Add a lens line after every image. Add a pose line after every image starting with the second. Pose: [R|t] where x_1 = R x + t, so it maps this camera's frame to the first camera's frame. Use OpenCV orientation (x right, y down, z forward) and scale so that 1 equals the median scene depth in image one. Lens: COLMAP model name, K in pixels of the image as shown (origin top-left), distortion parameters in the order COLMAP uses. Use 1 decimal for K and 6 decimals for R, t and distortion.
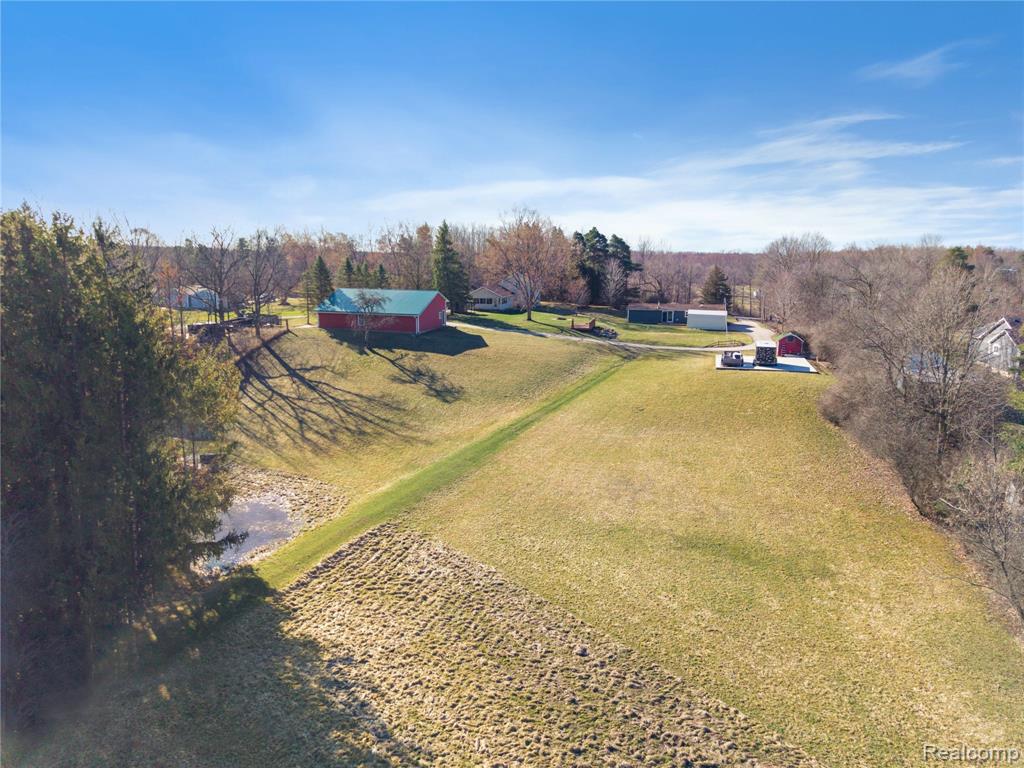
lens RADIAL K [[697.0, 0, 512.2], [0, 697.0, 378.6], [0, 0, 1]] dist [0.049731, -0.060490]
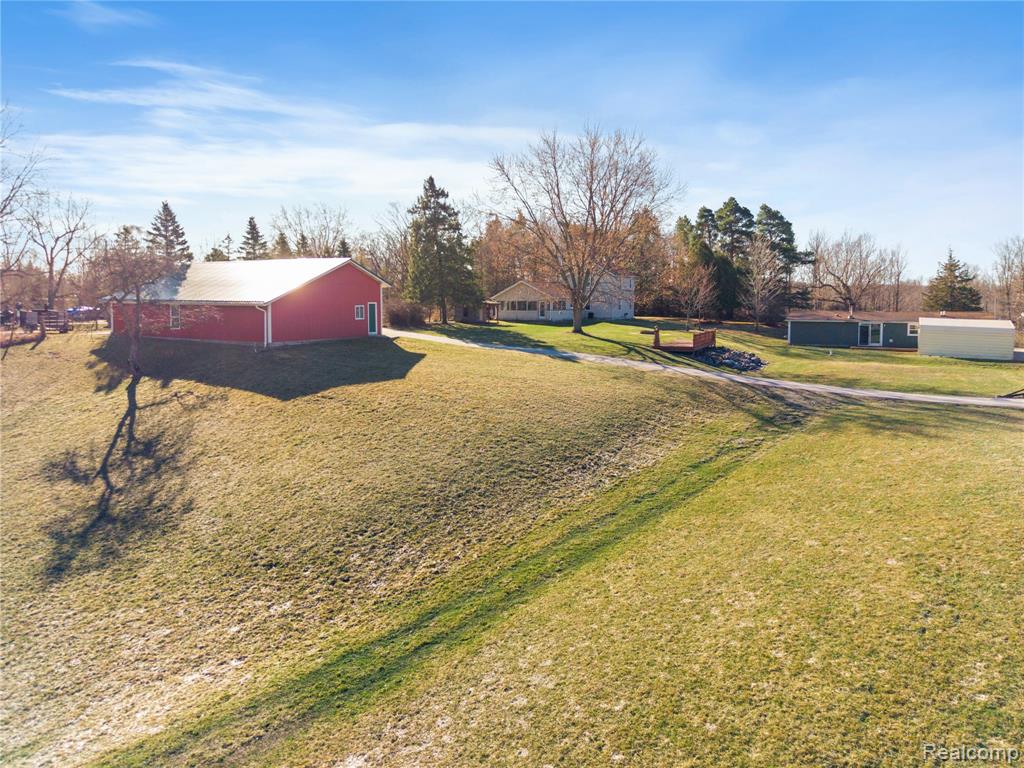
lens RADIAL K [[717.9, 0, 479.0], [0, 717.9, 340.6], [0, 0, 1]] dist [-0.000877, -0.067290]
pose [[0.967577, 0.010751, -0.252346, 0.106318], [-0.038163, 0.993846, -0.103986, -0.025723], [0.249675, 0.110245, 0.962034, 0.587641]]
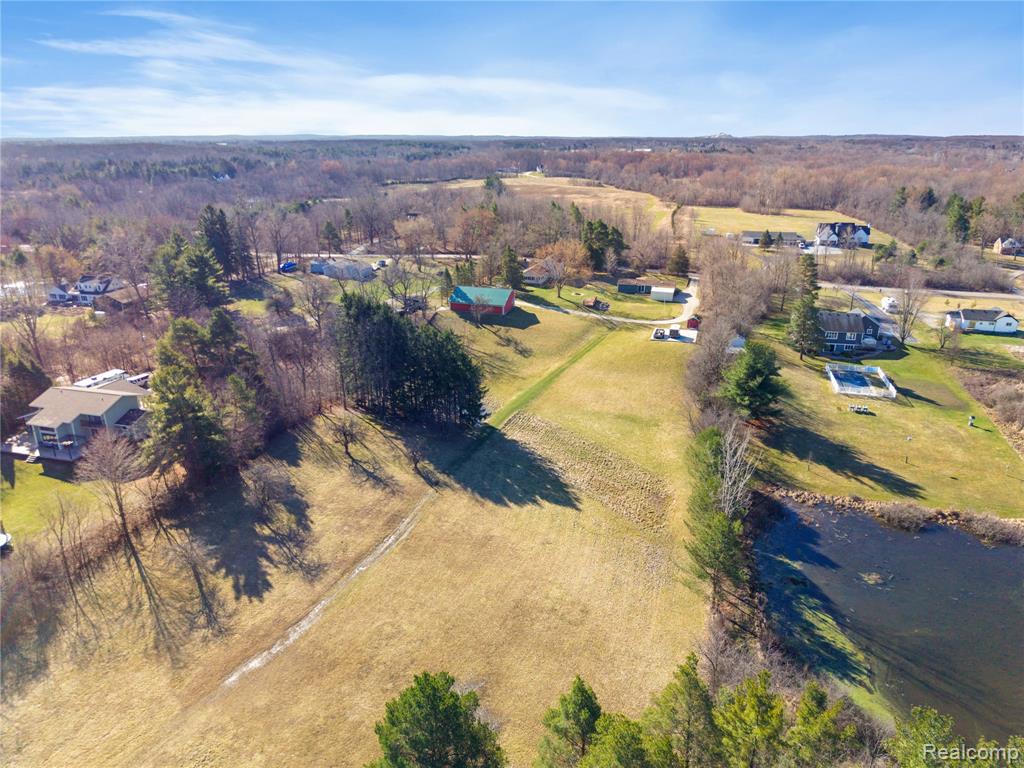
lens RADIAL K [[697.0, 0, 512.2], [0, 697.0, 378.6], [0, 0, 1]] dist [0.049731, -0.060490]
pose [[0.999855, 0.001930, -0.016920, -0.076216], [0.000735, 0.987740, 0.156108, -0.188632], [0.017014, -0.156098, 0.987595, -0.923775]]
